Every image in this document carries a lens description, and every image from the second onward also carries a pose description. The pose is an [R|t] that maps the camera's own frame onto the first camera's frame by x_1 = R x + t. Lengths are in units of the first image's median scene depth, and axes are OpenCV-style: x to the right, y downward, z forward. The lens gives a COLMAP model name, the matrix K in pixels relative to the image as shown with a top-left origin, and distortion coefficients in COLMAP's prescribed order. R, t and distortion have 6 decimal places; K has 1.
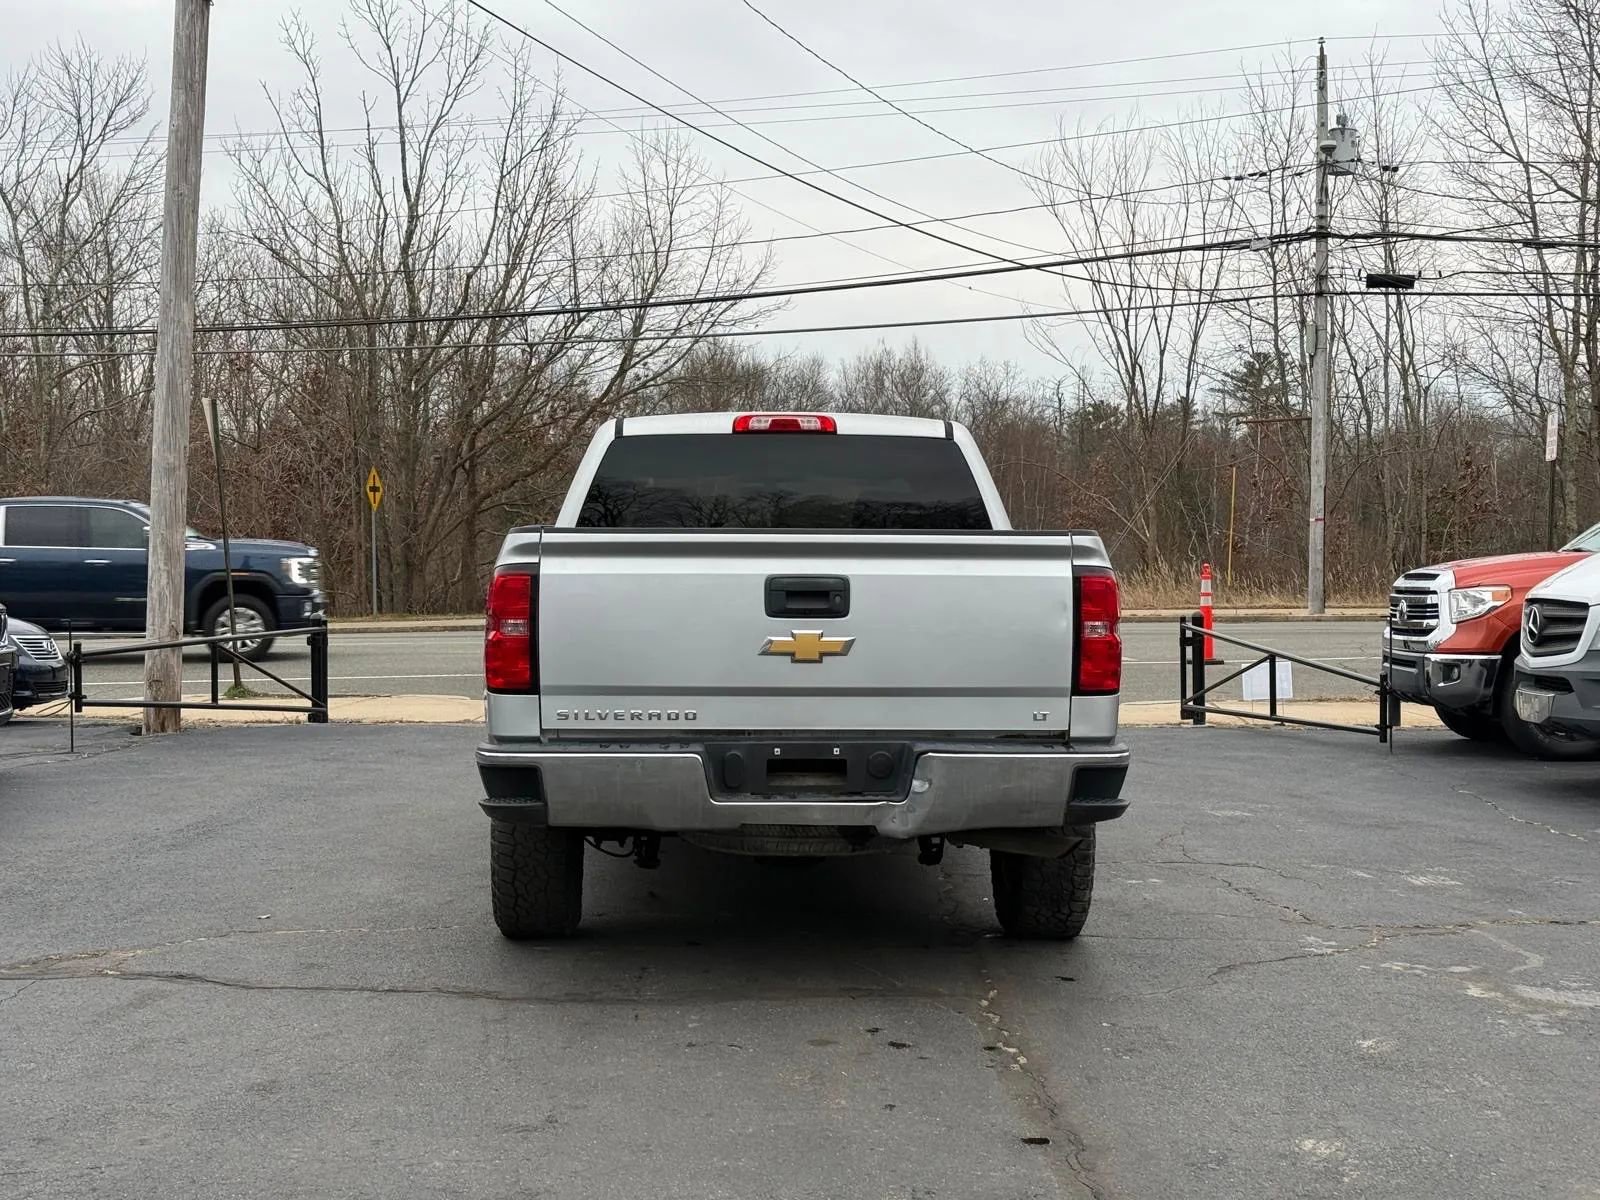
lens RADIAL K [[2229.5, 0, 792.4], [0, 2229.5, 597.2], [0, 0, 1]] dist [0.119602, 0.040131]
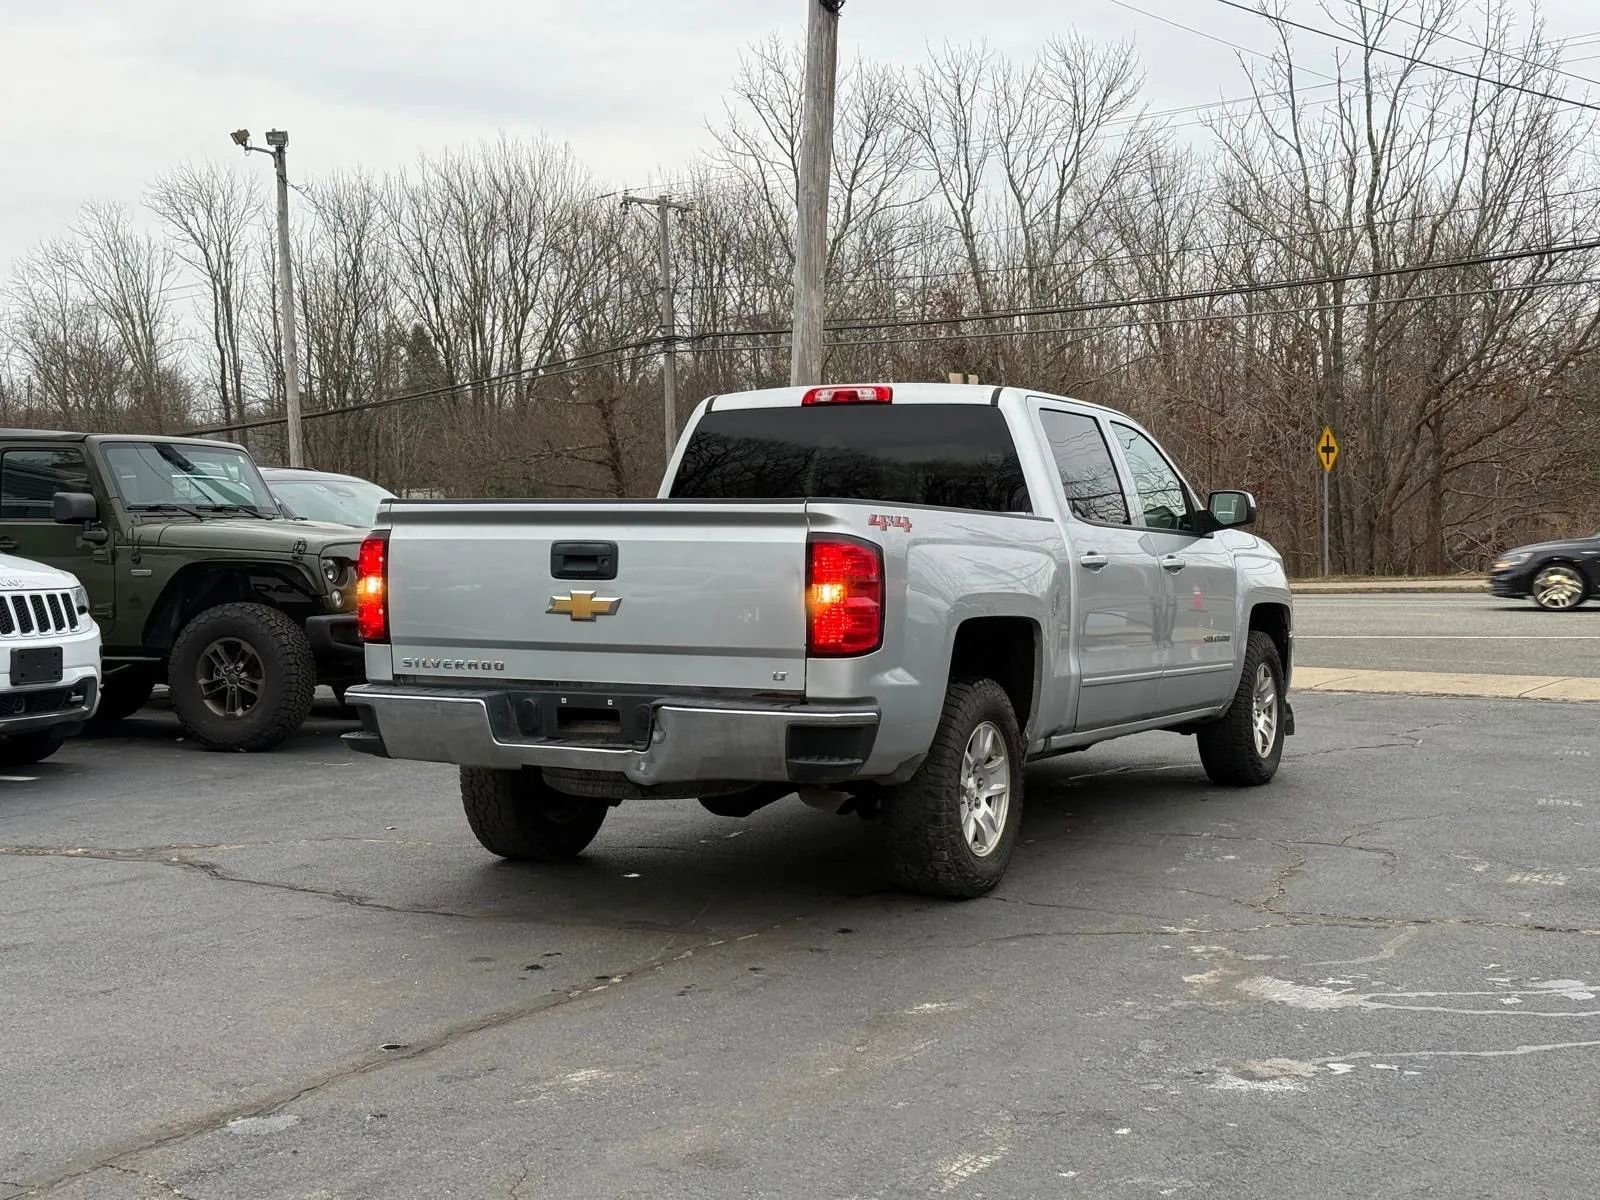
lens RADIAL K [[2229.5, 0, 792.4], [0, 2229.5, 597.2], [0, 0, 1]] dist [0.119602, 0.040131]
pose [[0.872185, 0.013355, -0.488994, 0.265042], [-0.004606, 0.999807, 0.019091, -0.001533], [0.489155, -0.014399, 0.872078, 0.038956]]
